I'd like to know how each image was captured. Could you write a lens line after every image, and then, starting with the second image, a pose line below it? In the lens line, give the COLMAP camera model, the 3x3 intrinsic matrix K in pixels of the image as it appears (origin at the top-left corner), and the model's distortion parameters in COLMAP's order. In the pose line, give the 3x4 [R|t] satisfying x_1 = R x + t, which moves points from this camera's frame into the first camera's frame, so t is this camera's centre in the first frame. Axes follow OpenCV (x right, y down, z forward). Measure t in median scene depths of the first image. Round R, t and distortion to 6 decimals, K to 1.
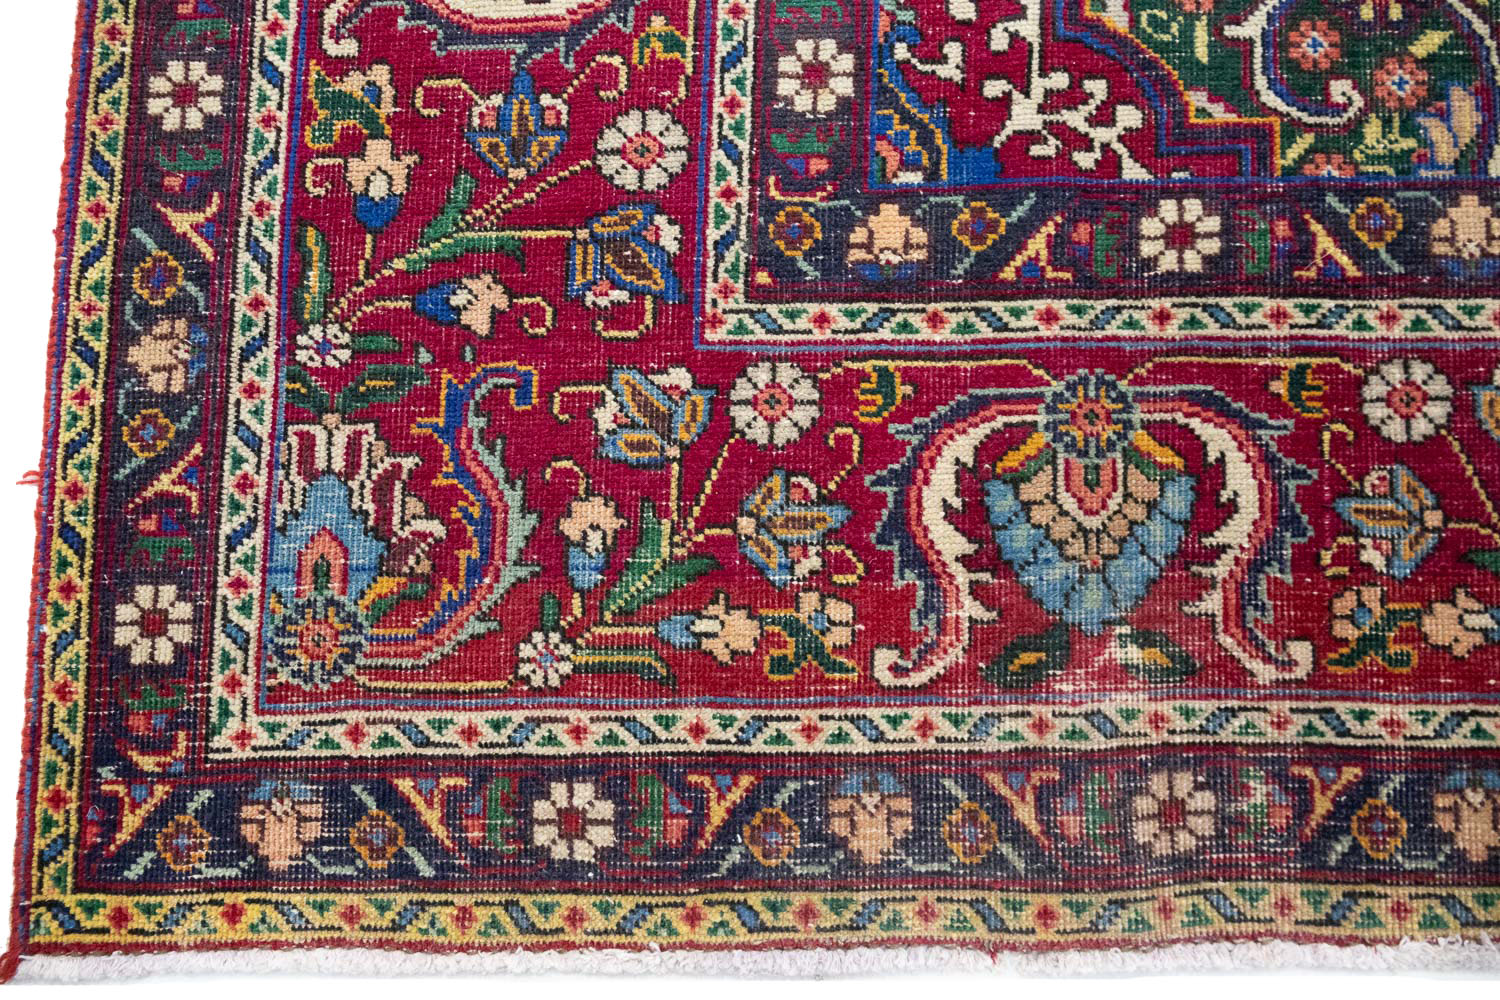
lens RADIAL K [[1258.1, 0, 741.5], [0, 1258.1, 498.7], [0, 0, 1]] dist [-0.005999, 0.012619]
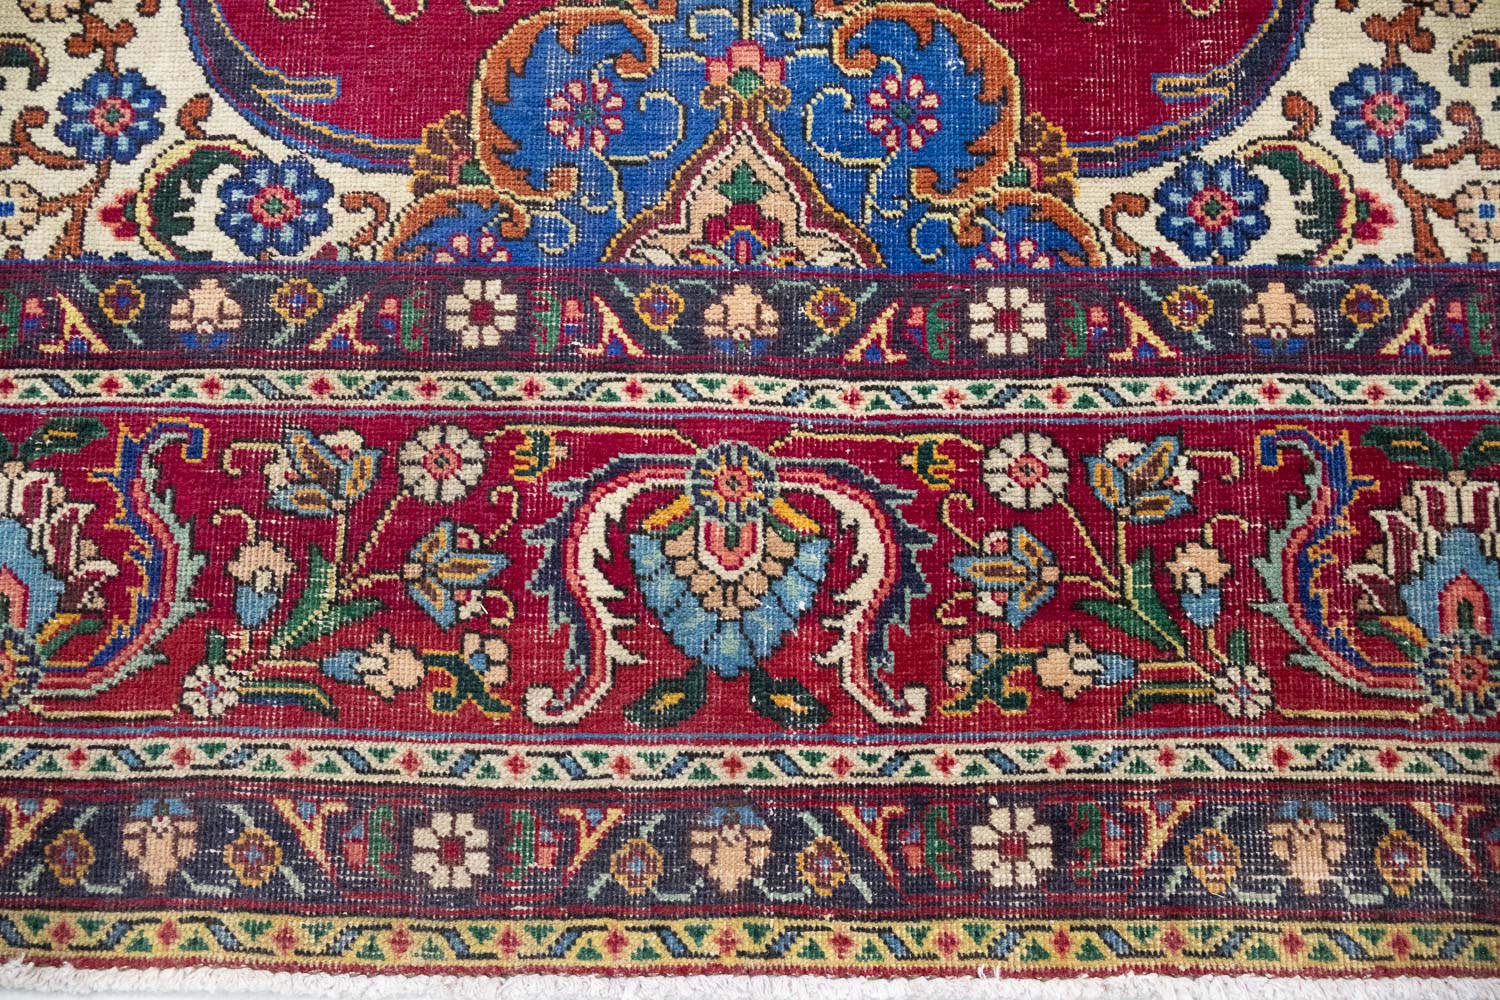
lens RADIAL K [[1258.1, 0, 753.1], [0, 1258.1, 490.6], [0, 0, 1]] dist [-0.005999, 0.012619]
pose [[0.999792, -0.016366, 0.012192, 1.506302], [0.016942, 0.998667, -0.048754, 0.012481], [-0.011378, 0.048950, 0.998736, -0.105577]]
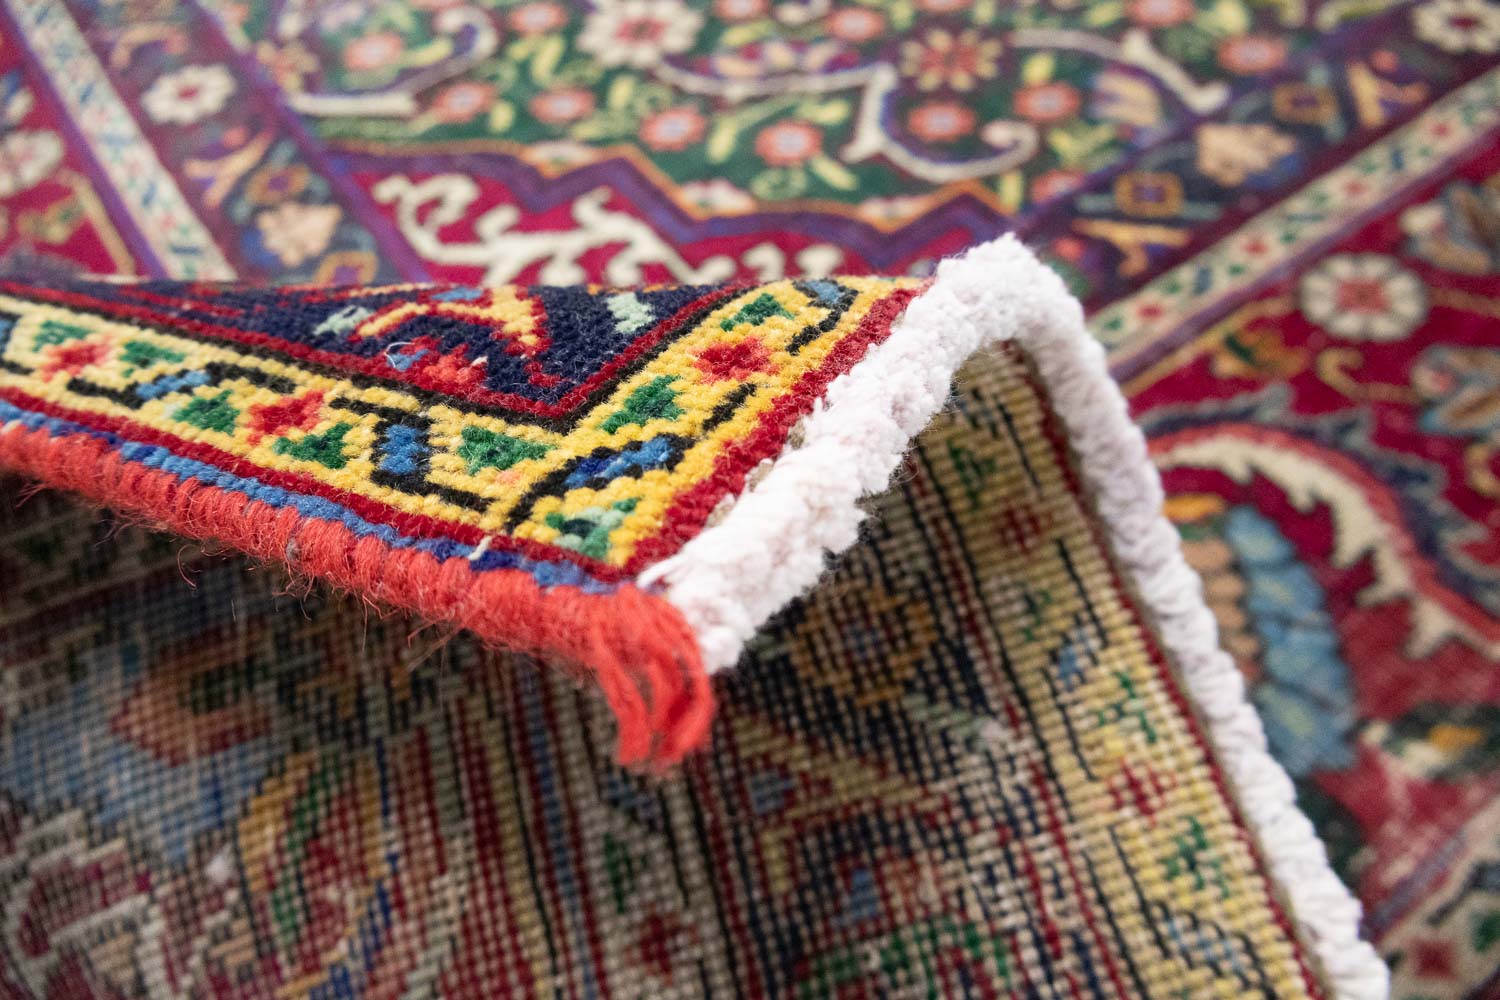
lens RADIAL K [[1258.1, 0, 746.9], [0, 1258.1, 501.1], [0, 0, 1]] dist [-0.005999, 0.012619]
pose [[0.807882, -0.486552, 0.332557, -0.055807], [0.589206, 0.654553, -0.473706, 0.132055], [0.012806, 0.578643, 0.815481, 0.465946]]
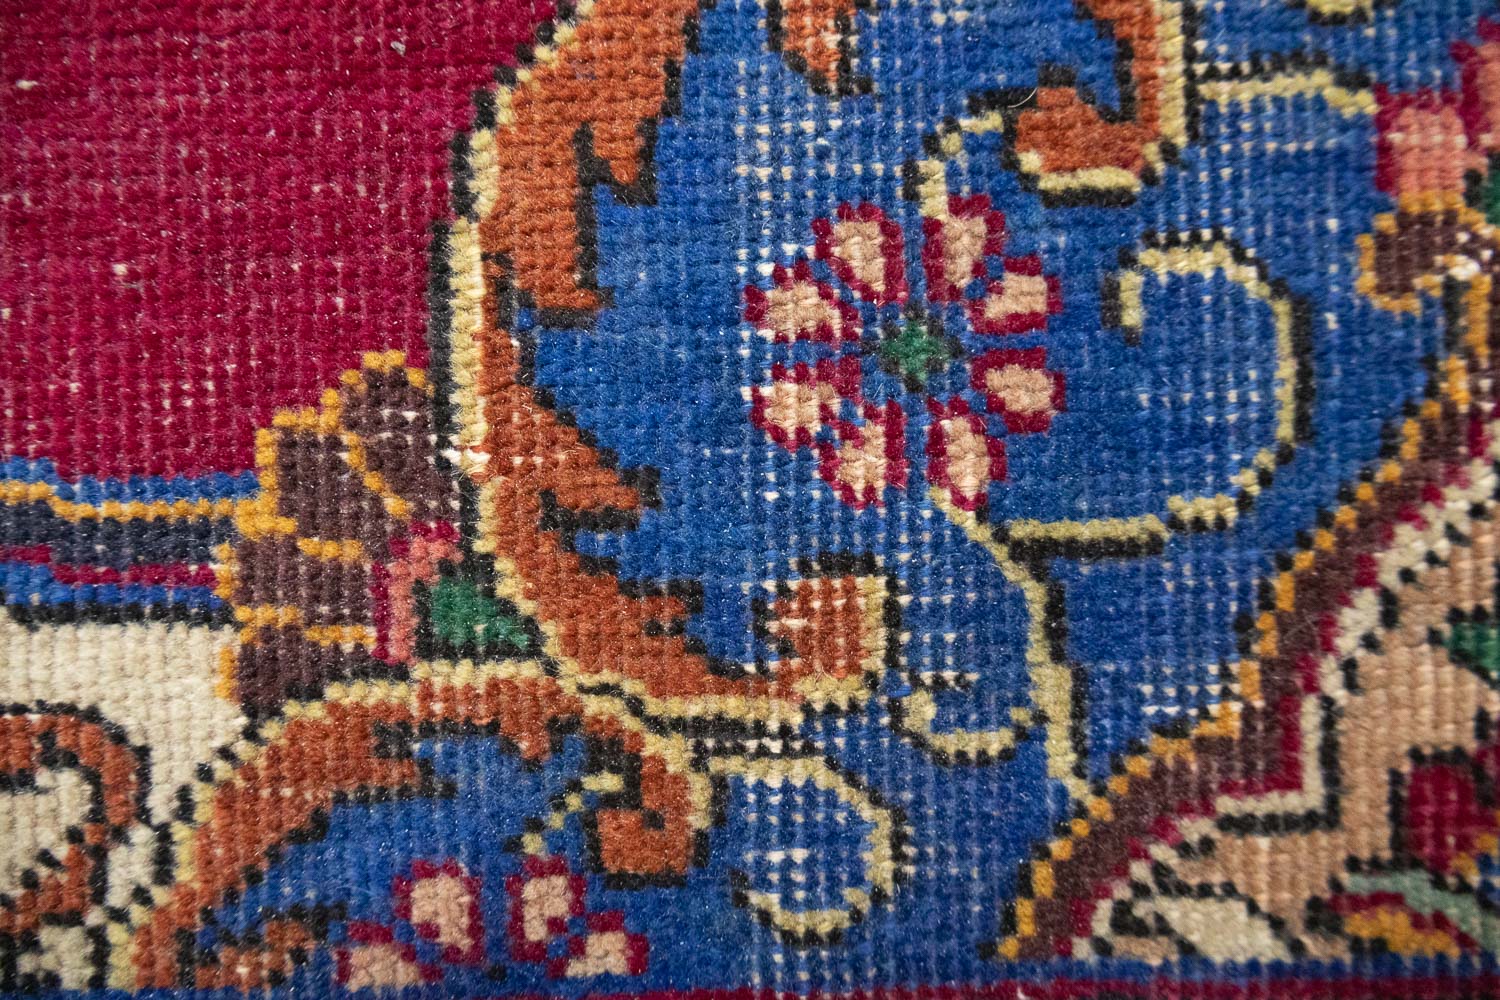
lens RADIAL K [[1258.1, 0, 751.6], [0, 1258.1, 498.2], [0, 0, 1]] dist [-0.005999, 0.012619]
pose [[0.998608, -0.051175, 0.012745, 1.335256], [0.049935, 0.995248, 0.083599, -0.375279], [-0.016963, -0.082846, 0.996418, 0.724691]]
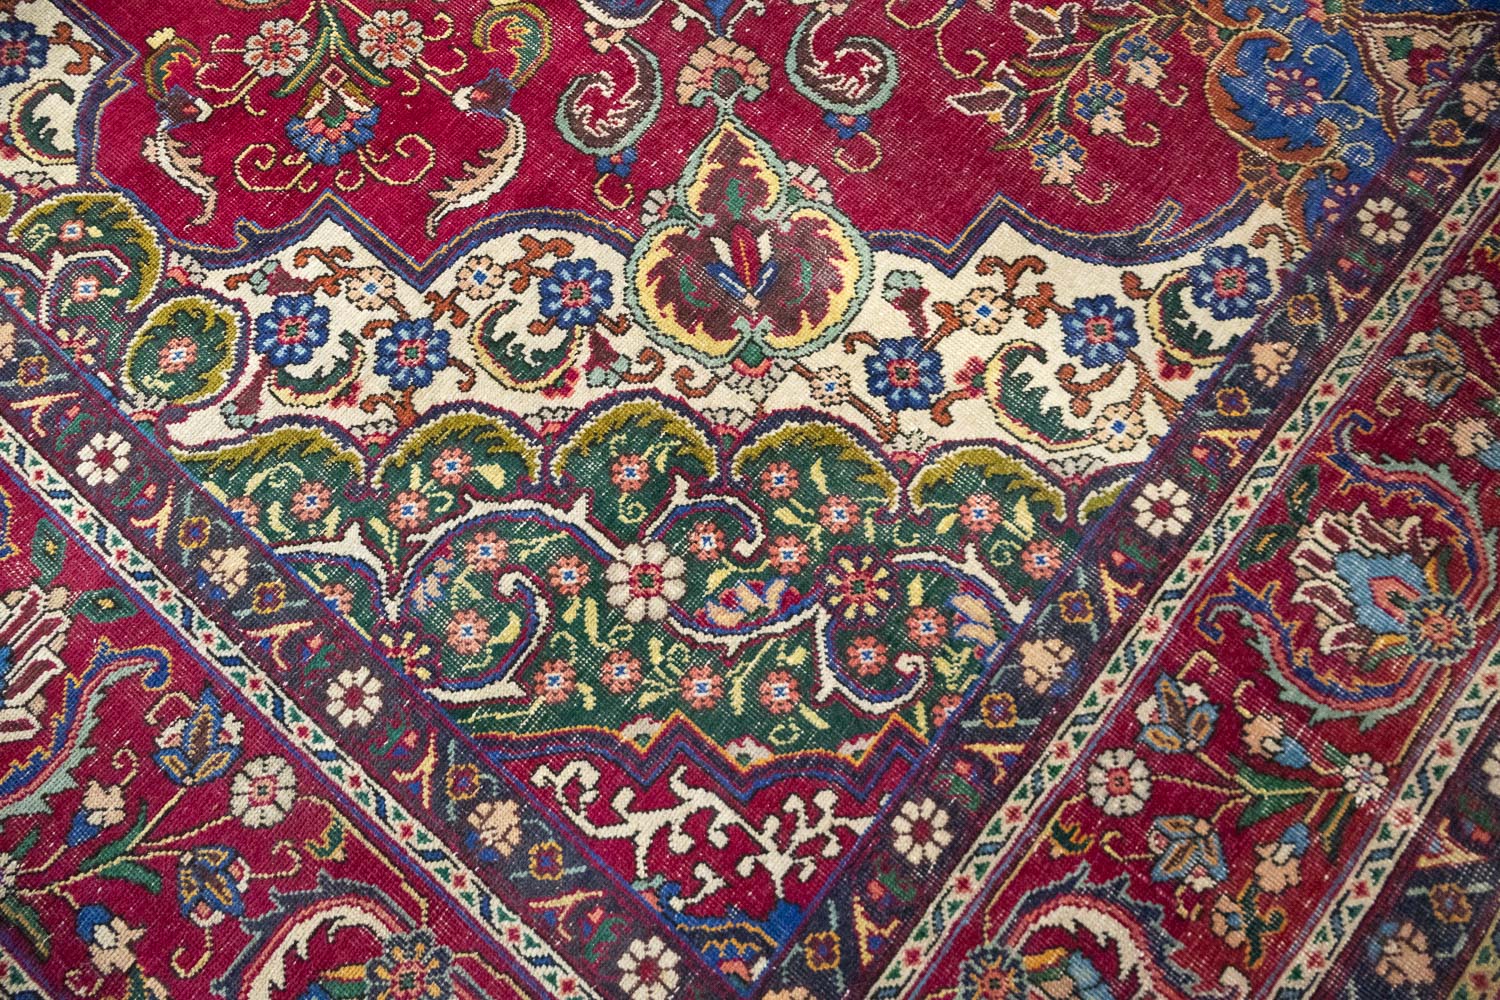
lens RADIAL K [[1258.1, 0, 727.2], [0, 1258.1, 501.4], [0, 0, 1]] dist [-0.005999, 0.012619]
pose [[0.628932, -0.743883, 0.226013, 0.179430], [0.775827, 0.619339, -0.120465, -0.426126], [-0.050367, 0.251111, 0.966647, -0.363872]]
